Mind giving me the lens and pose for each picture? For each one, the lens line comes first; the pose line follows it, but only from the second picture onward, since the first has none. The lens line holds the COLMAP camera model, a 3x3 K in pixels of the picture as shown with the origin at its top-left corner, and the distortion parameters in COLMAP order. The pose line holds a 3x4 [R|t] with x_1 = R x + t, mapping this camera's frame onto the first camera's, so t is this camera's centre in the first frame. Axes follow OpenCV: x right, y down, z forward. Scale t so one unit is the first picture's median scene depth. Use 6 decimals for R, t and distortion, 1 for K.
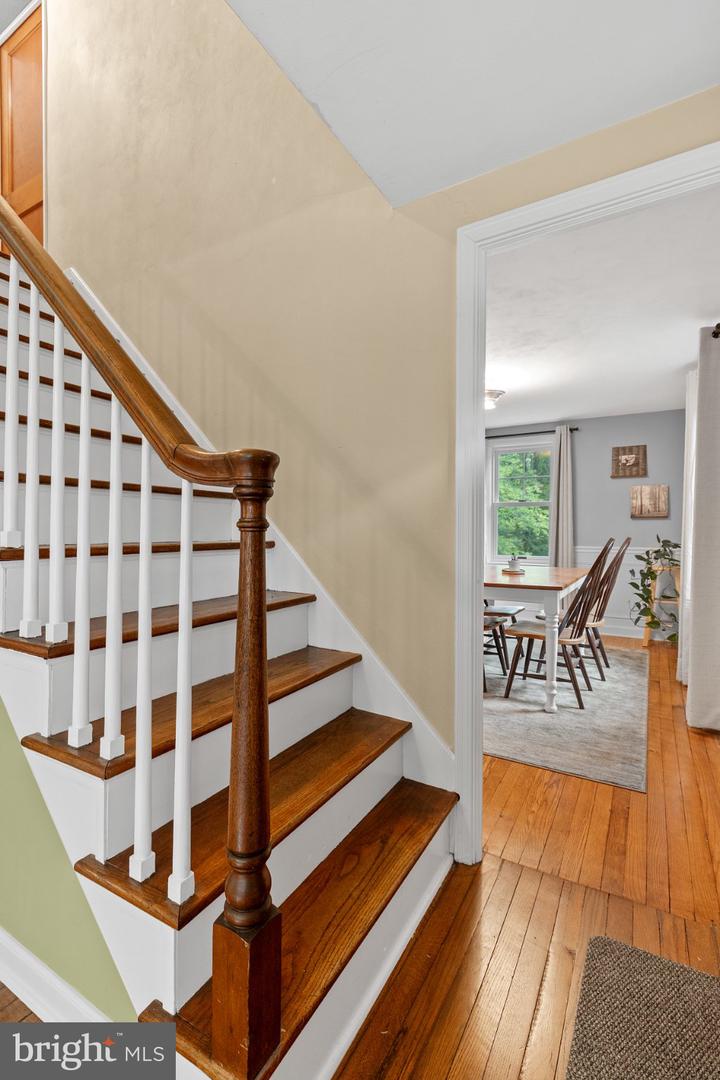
lens RADIAL K [[491.9, 0, 364.1], [0, 491.9, 534.8], [0, 0, 1]] dist [-0.000508, -0.000427]
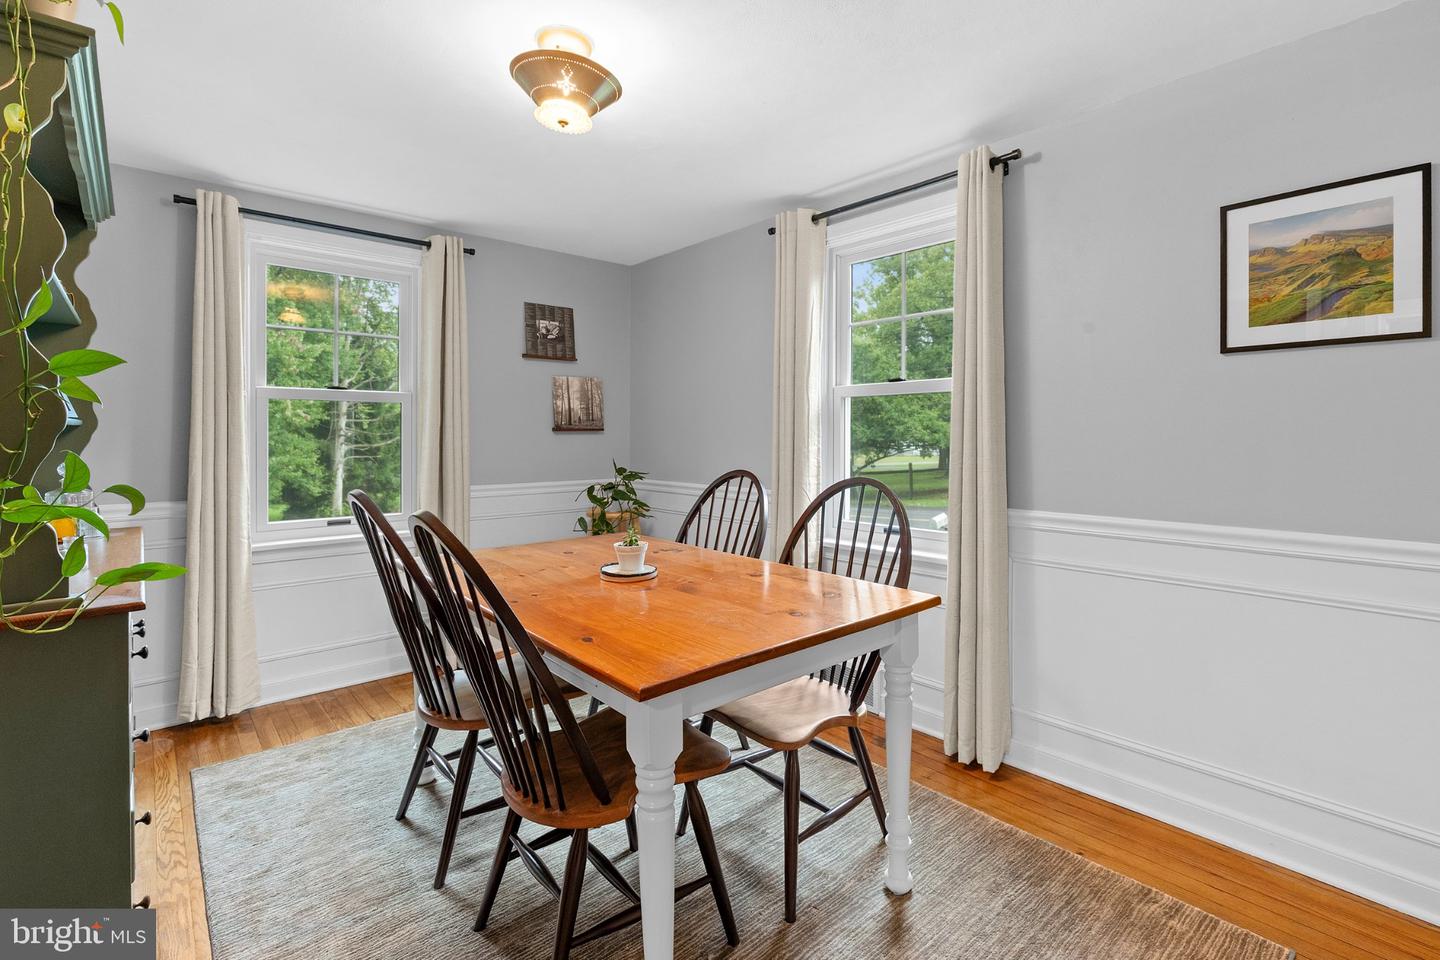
lens RADIAL K [[655.9, 0, 715.7], [0, 655.9, 437.8], [0, 0, 1]] dist [-0.000508, -0.000427]
pose [[0.309779, -0.004256, 0.950799, -0.130448], [0.014385, 0.999897, -0.000211, -0.023000], [-0.950700, 0.013743, 0.309808, 0.584095]]
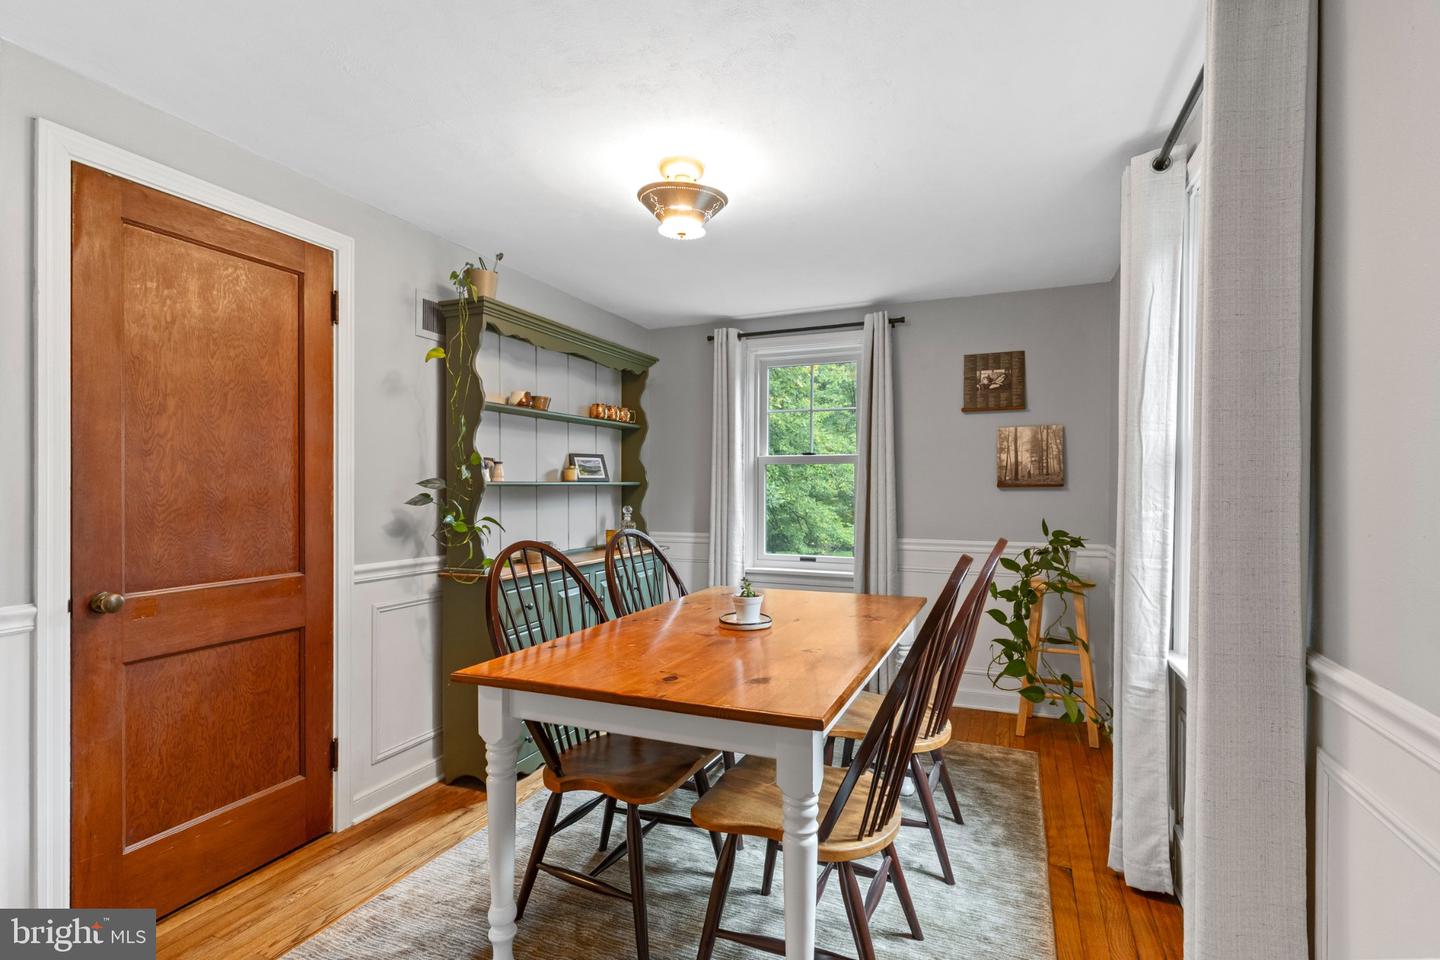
lens RADIAL K [[655.9, 0, 744.5], [0, 655.9, 490.7], [0, 0, 1]] dist [-0.000508, -0.000427]
pose [[0.989457, 0.000364, 0.144829, 0.166564], [0.001199, 0.999942, -0.010700, -0.022573], [-0.144825, 0.010761, 0.989399, 0.334538]]
